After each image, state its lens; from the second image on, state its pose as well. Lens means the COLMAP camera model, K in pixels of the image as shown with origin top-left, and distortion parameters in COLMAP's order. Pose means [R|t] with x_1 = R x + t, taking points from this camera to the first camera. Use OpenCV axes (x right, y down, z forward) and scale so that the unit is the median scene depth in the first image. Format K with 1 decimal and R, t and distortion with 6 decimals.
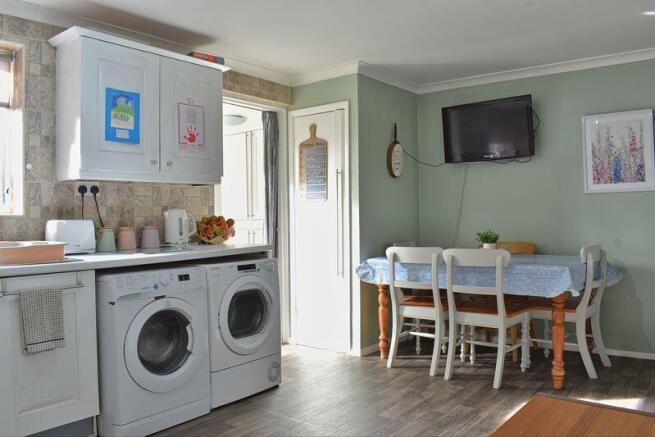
lens RADIAL K [[517.7, 0, 325.2], [0, 517.7, 217.7], [0, 0, 1]] dist [-0.014647, -0.000996]
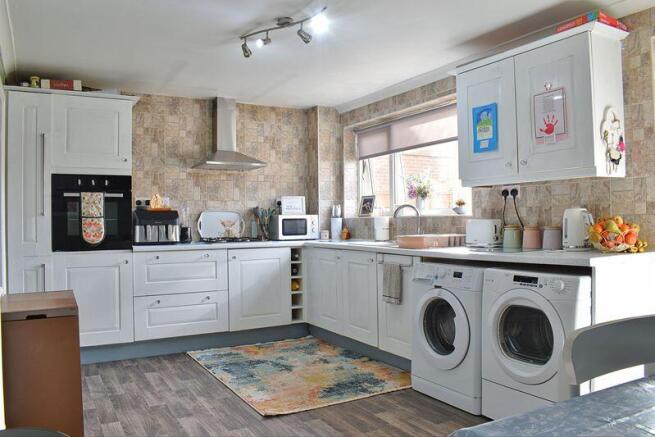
lens RADIAL K [[517.7, 0, 325.2], [0, 517.7, 217.0], [0, 0, 1]] dist [-0.014647, -0.000996]
pose [[-0.326594, 0.016803, -0.945015, 0.745677], [0.014735, 0.999811, 0.012685, -0.020757], [0.945050, -0.009782, -0.326780, 0.974206]]
